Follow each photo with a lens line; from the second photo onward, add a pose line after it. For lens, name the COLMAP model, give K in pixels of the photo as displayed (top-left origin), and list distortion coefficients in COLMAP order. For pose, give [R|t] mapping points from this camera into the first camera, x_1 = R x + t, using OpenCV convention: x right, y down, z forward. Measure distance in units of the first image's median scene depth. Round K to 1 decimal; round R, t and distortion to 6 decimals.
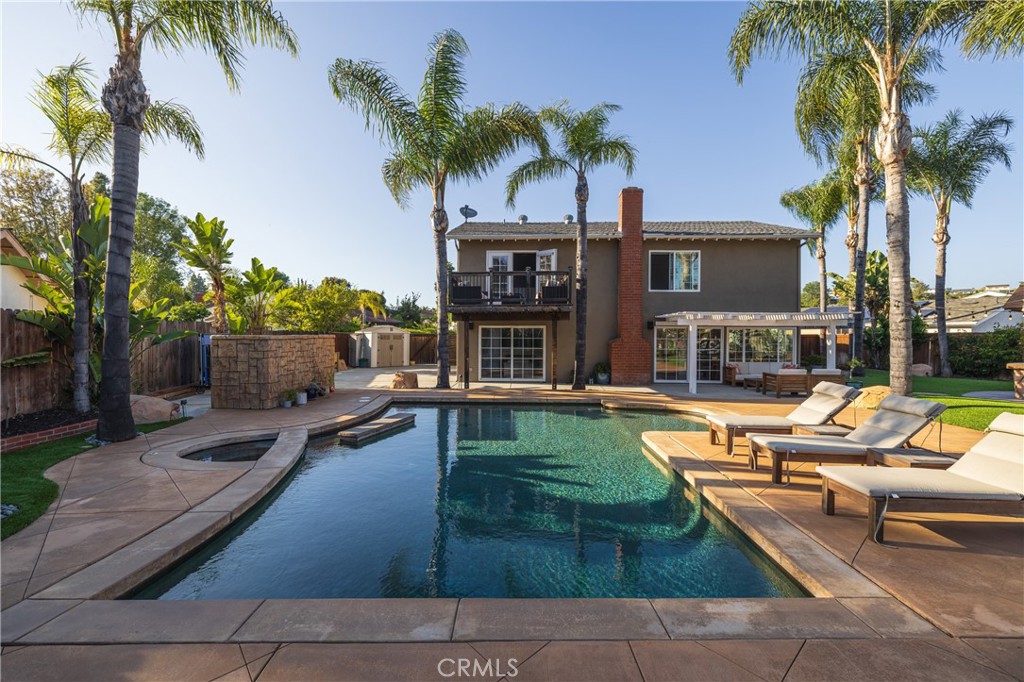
lens RADIAL K [[420.7, 0, 504.9], [0, 420.7, 339.8], [0, 0, 1]] dist [0.001820, 0.000170]
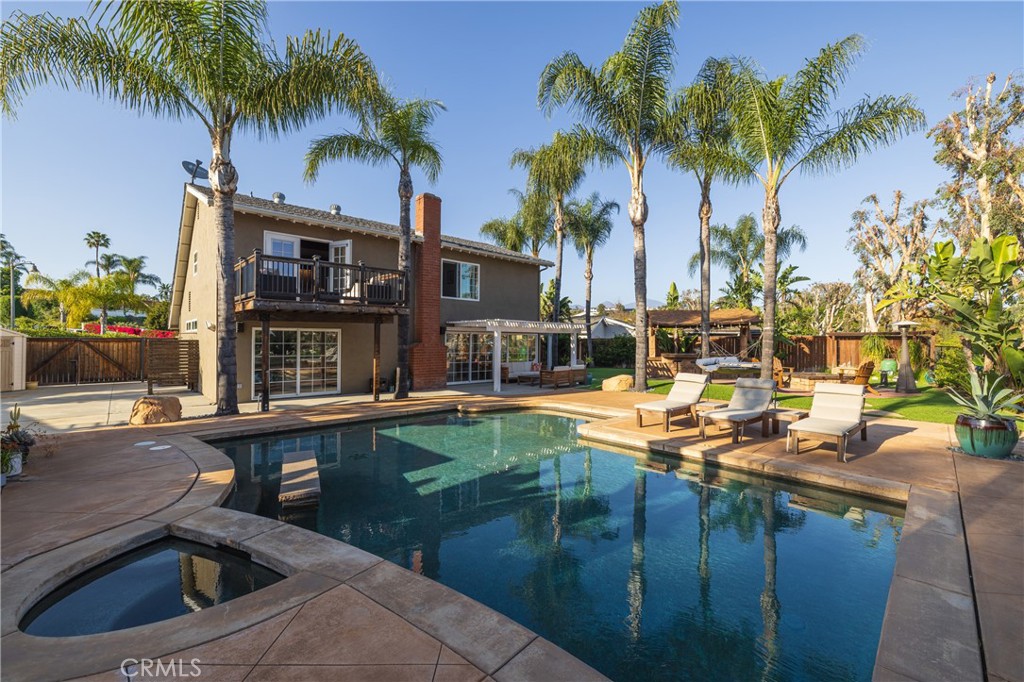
lens RADIAL K [[420.7, 0, 504.9], [0, 420.7, 339.8], [0, 0, 1]] dist [0.001820, 0.000170]
pose [[0.727062, 0.000599, 0.686571, -0.264911], [0.006382, 0.999951, -0.007632, -0.002334], [-0.686542, 0.009930, 0.727022, 0.142580]]
